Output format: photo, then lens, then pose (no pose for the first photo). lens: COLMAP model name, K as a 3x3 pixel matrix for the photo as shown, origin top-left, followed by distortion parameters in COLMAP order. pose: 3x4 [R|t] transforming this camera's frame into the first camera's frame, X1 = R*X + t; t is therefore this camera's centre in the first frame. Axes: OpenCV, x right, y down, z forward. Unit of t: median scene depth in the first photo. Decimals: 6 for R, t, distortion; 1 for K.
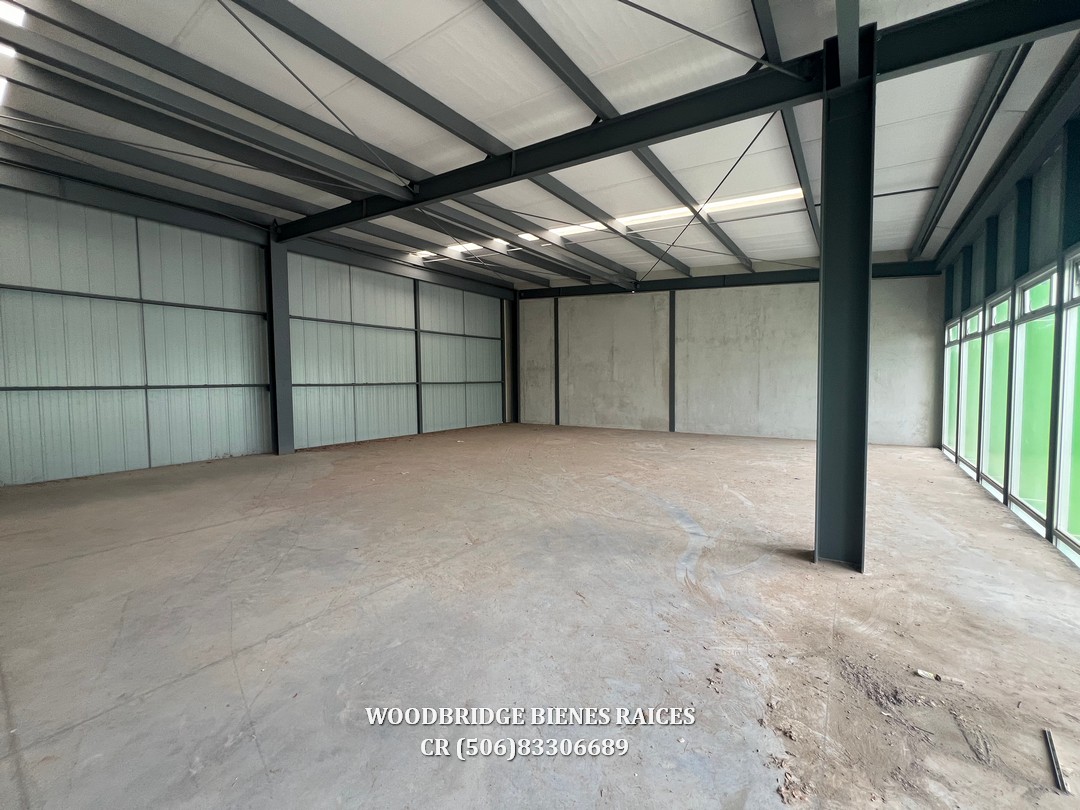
lens RADIAL K [[433.3, 0, 531.9], [0, 433.3, 405.6], [0, 0, 1]] dist [-0.001164, -0.000071]
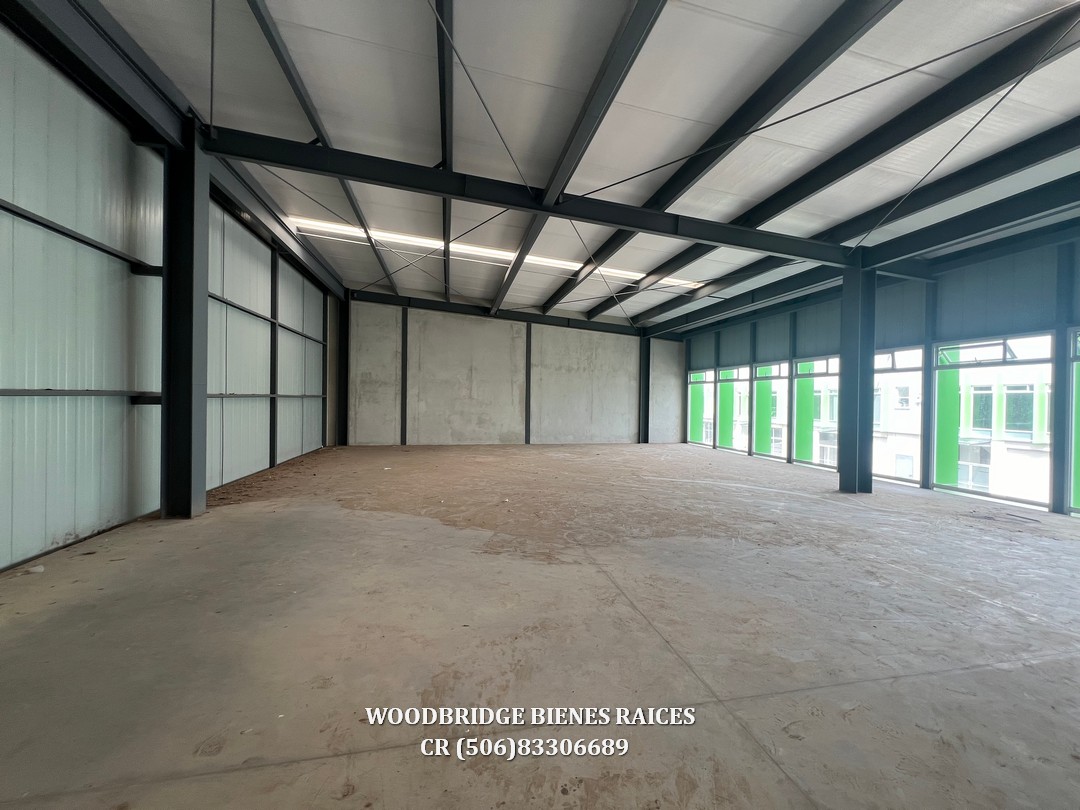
lens RADIAL K [[433.3, 0, 536.3], [0, 433.3, 399.9], [0, 0, 1]] dist [-0.001164, -0.000071]
pose [[0.669817, 0.020379, 0.742246, -0.504714], [0.019759, 0.998780, -0.045253, -0.003725], [-0.742263, 0.044978, 0.668597, 0.200163]]
